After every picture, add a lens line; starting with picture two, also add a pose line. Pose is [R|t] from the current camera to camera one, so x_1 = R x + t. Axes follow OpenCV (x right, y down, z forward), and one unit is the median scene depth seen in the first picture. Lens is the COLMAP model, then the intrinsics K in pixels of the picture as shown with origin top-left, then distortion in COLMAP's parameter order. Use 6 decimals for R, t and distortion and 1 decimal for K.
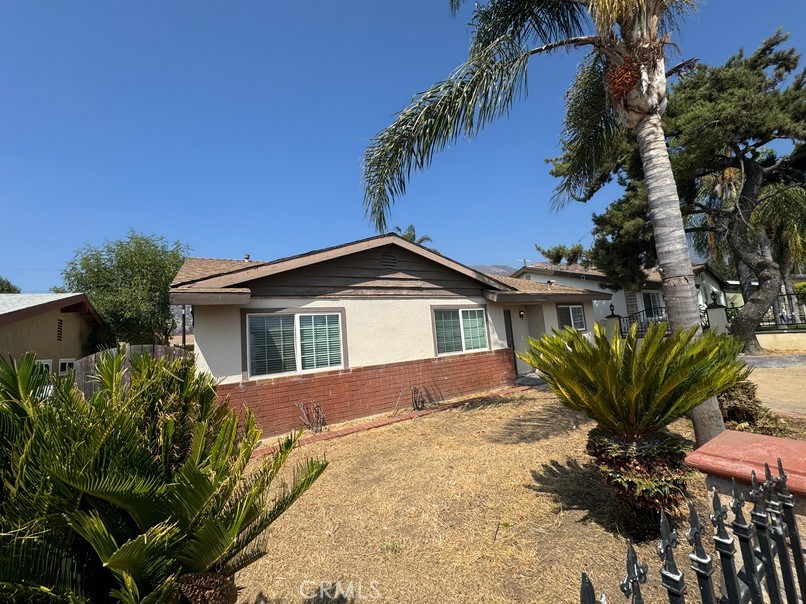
lens RADIAL K [[322.6, 0, 402.4], [0, 322.6, 296.5], [0, 0, 1]] dist [-0.003161, 0.000081]
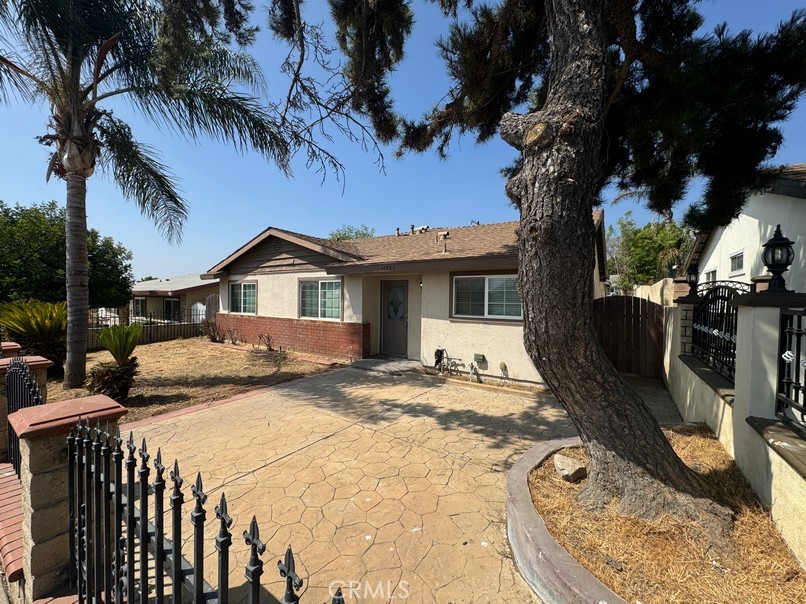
lens RADIAL K [[322.6, 0, 403.2], [0, 322.6, 306.3], [0, 0, 1]] dist [-0.003161, 0.000081]
pose [[0.406915, 0.096235, -0.908383, 1.381214], [0.058806, 0.989612, 0.131183, -0.003622], [0.911571, -0.106799, 0.397029, 0.848586]]
